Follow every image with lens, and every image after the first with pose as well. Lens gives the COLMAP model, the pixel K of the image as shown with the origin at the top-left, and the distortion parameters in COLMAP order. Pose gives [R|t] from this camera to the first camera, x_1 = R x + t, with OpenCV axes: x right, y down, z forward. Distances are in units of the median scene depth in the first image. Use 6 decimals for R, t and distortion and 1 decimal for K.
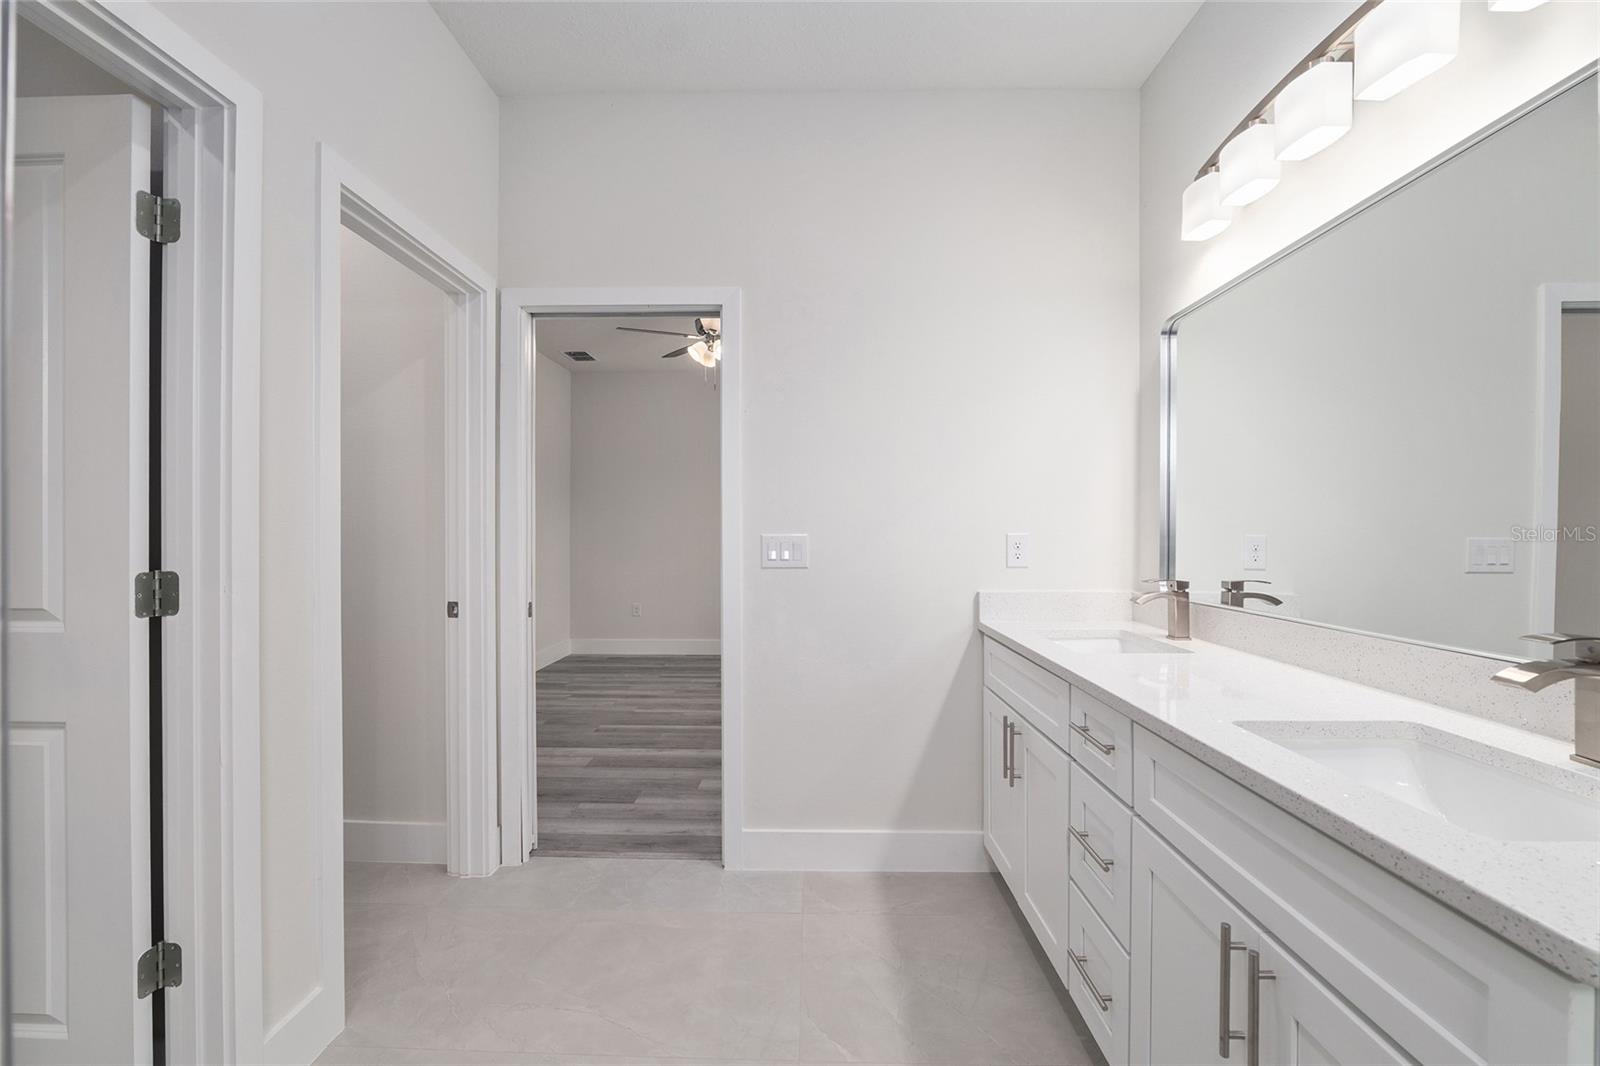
lens RADIAL K [[645.9, 0, 816.1], [0, 645.9, 527.5], [0, 0, 1]] dist [-0.010693, 0.000396]
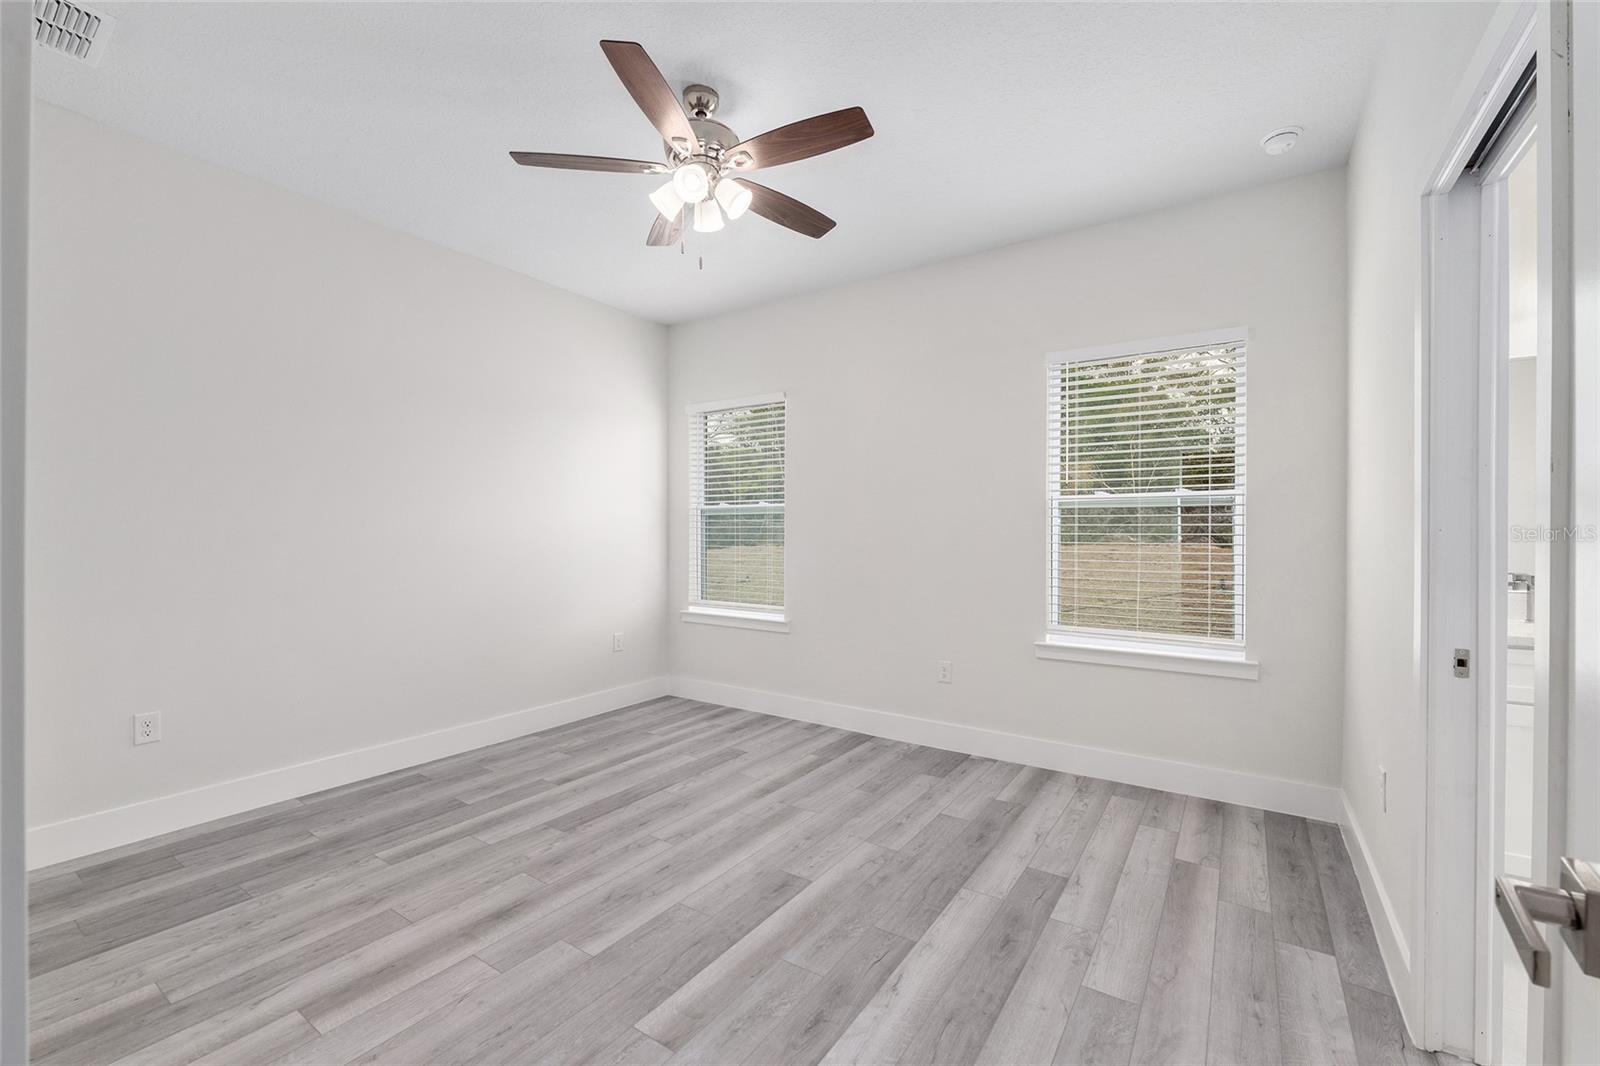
lens RADIAL K [[645.9, 0, 792.3], [0, 645.9, 531.0], [0, 0, 1]] dist [-0.010693, 0.000396]
pose [[0.569539, 0.004236, 0.821953, -0.578178], [-0.004064, 0.999989, -0.002338, 0.005410], [-0.821954, -0.002009, 0.569550, 0.673186]]
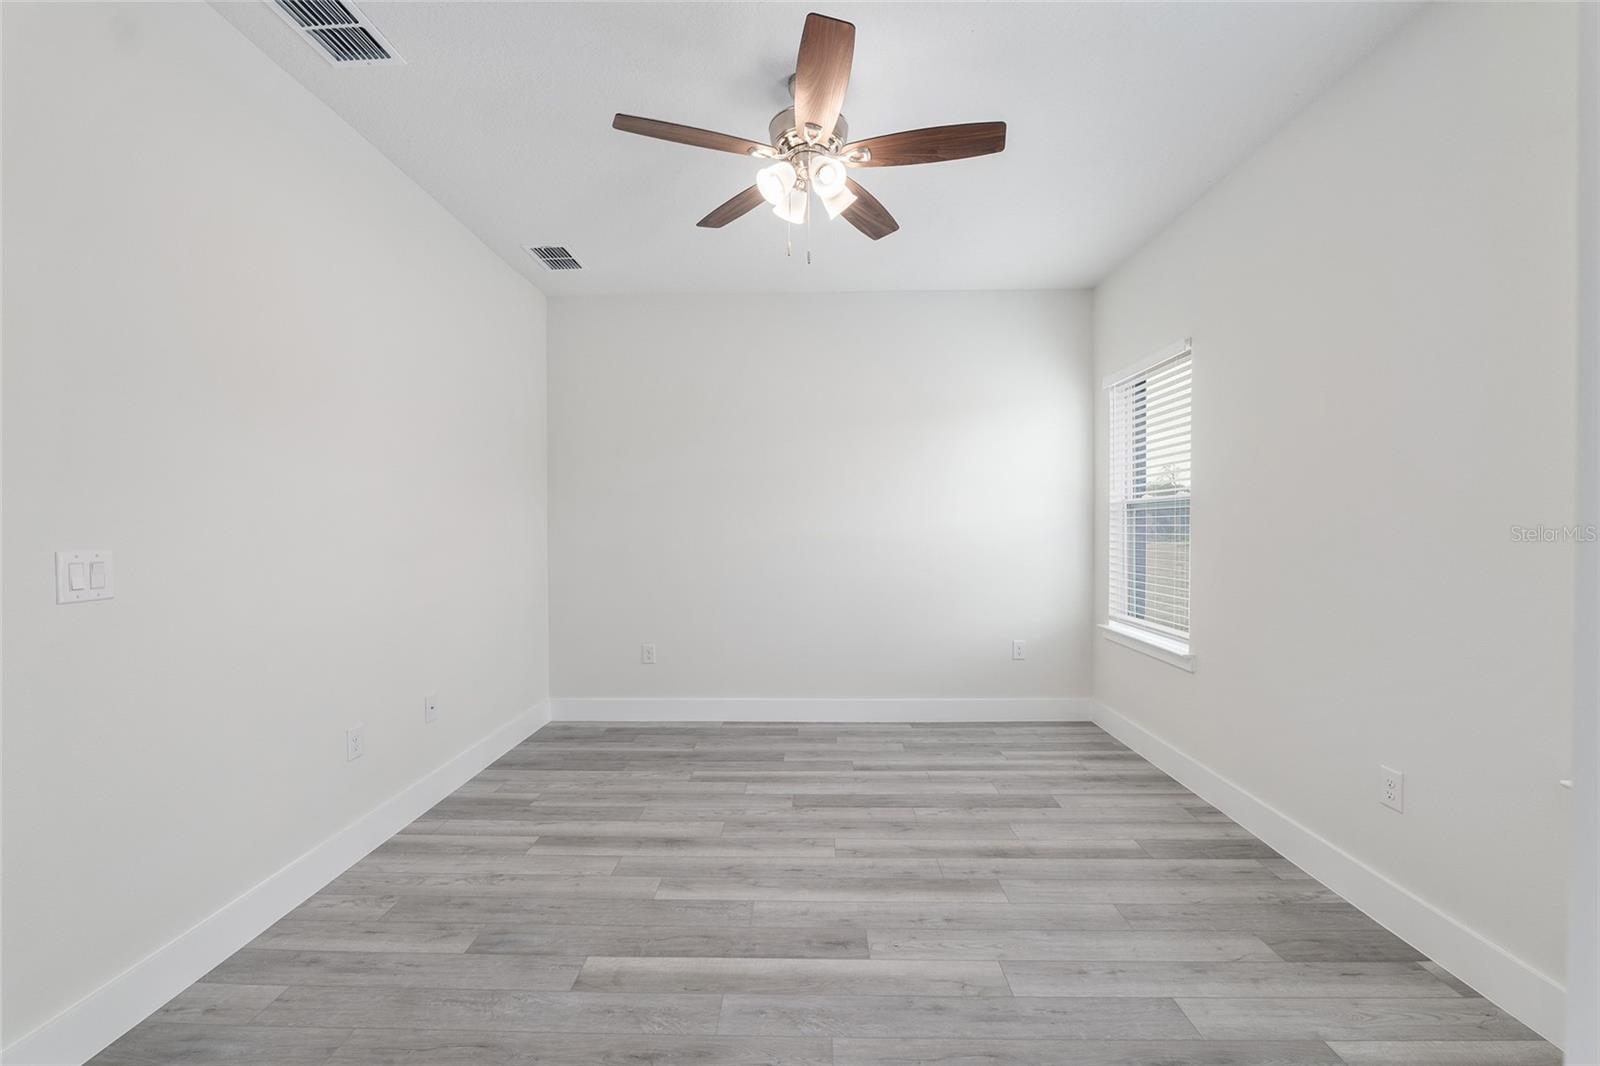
lens RADIAL K [[645.9, 0, 811.4], [0, 645.9, 537.6], [0, 0, 1]] dist [-0.010693, 0.000396]
pose [[0.999922, -0.005545, -0.011164, -0.158518], [0.005749, 0.999815, 0.018366, -0.005419], [0.011060, -0.018429, 0.999769, 0.521196]]
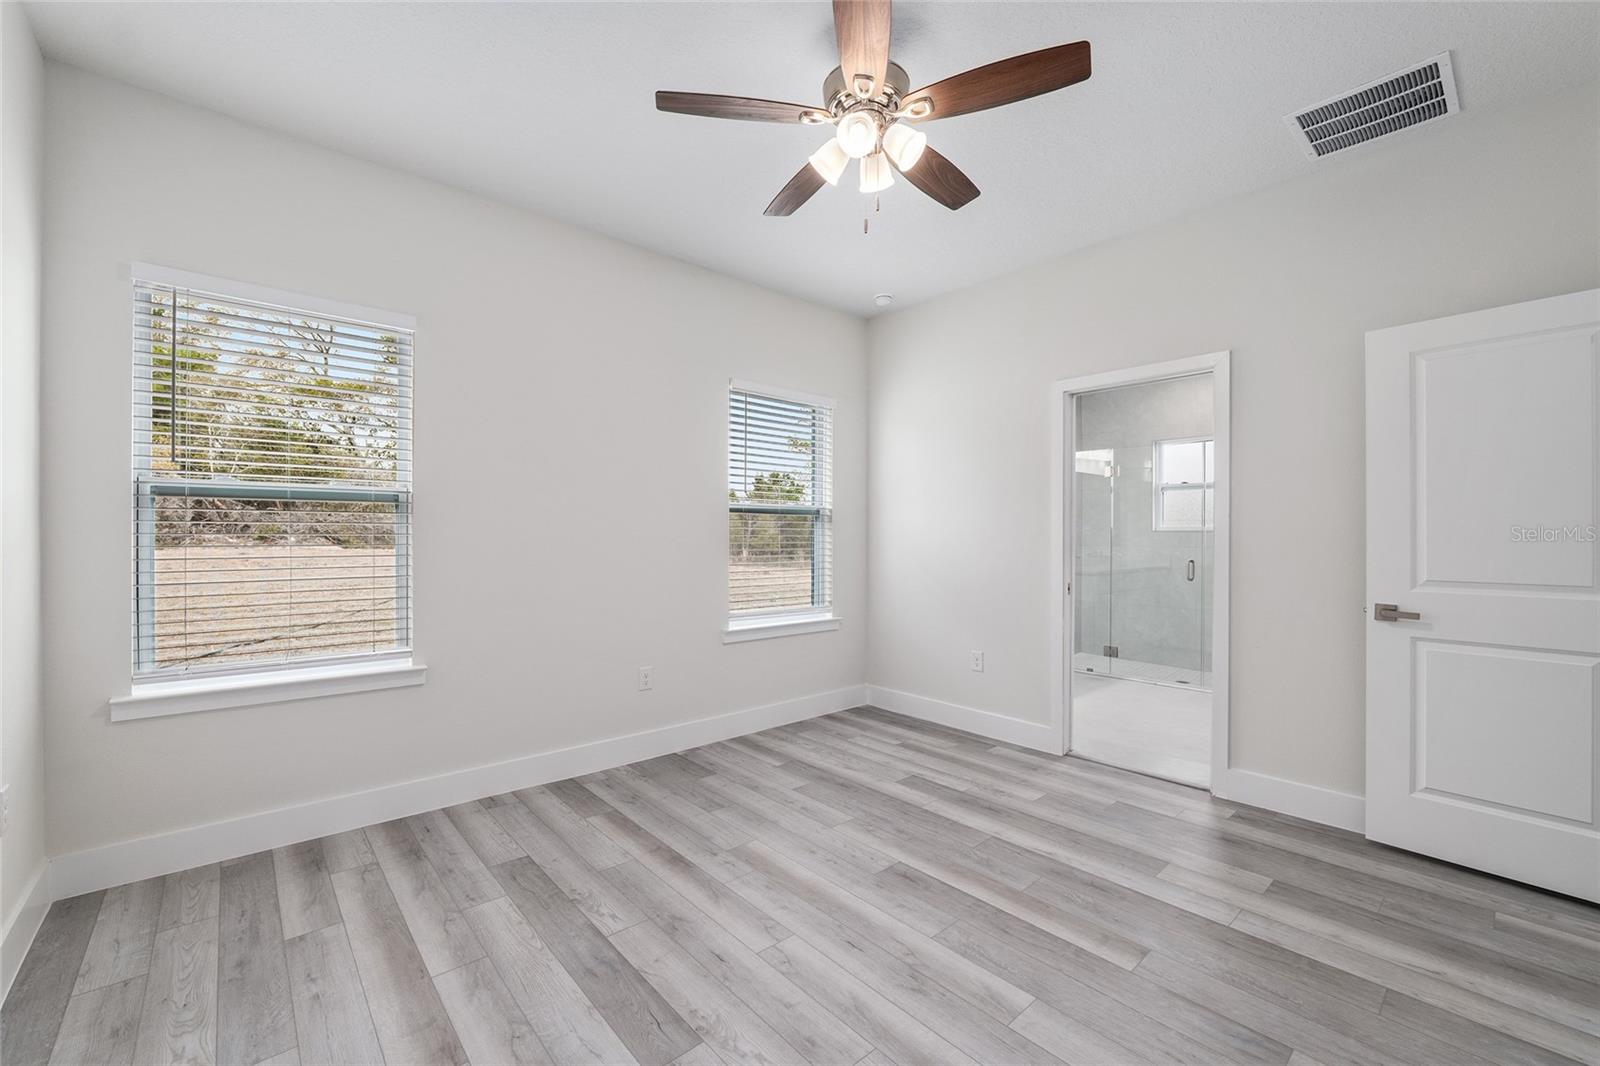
lens RADIAL K [[645.9, 0, 786.7], [0, 645.9, 524.7], [0, 0, 1]] dist [-0.010693, 0.000396]
pose [[-0.639243, 0.010575, 0.768932, -0.505366], [-0.005920, 0.999808, -0.018672, 0.007730], [-0.768982, -0.016488, -0.639058, 1.415598]]
